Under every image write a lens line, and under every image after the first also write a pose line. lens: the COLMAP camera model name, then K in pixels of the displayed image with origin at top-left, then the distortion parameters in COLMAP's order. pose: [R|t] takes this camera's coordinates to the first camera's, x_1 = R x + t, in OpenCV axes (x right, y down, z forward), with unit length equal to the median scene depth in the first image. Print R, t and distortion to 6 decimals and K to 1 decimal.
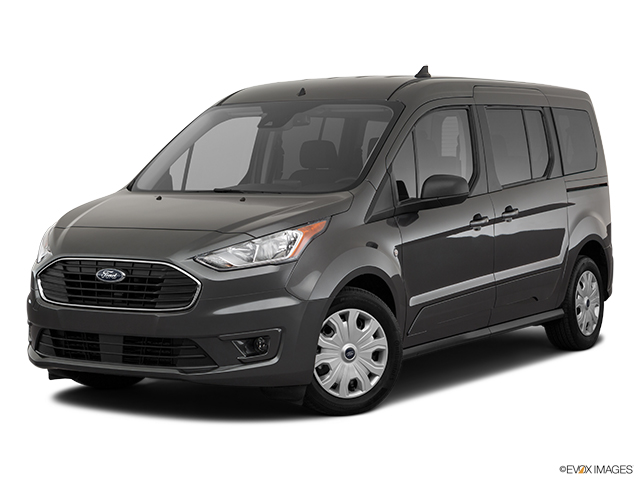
lens RADIAL K [[1363.4, 0, 317.4], [0, 1363.4, 245.5], [0, 0, 1]] dist [0.320951, 0.000000]
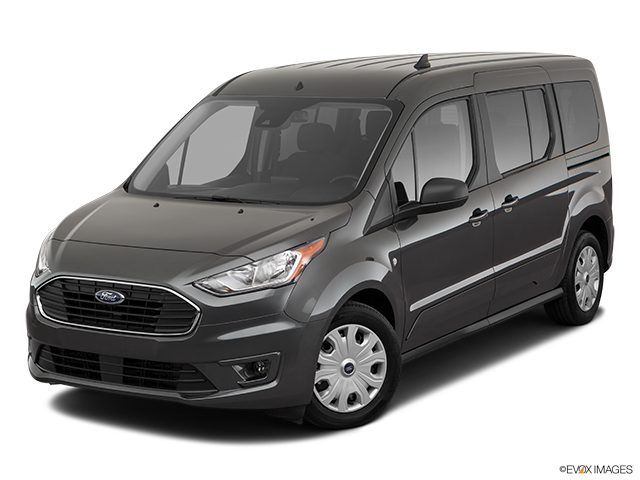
lens RADIAL K [[1407.3, 0, 317.1], [0, 1407.3, 240.8], [0, 0, 1]] dist [0.320179, 0.000000]
pose [[0.999987, -0.004306, 0.002843, -0.002138], [0.004045, 0.996286, 0.086008, -0.103638], [-0.003203, -0.085996, 0.996290, -0.025247]]
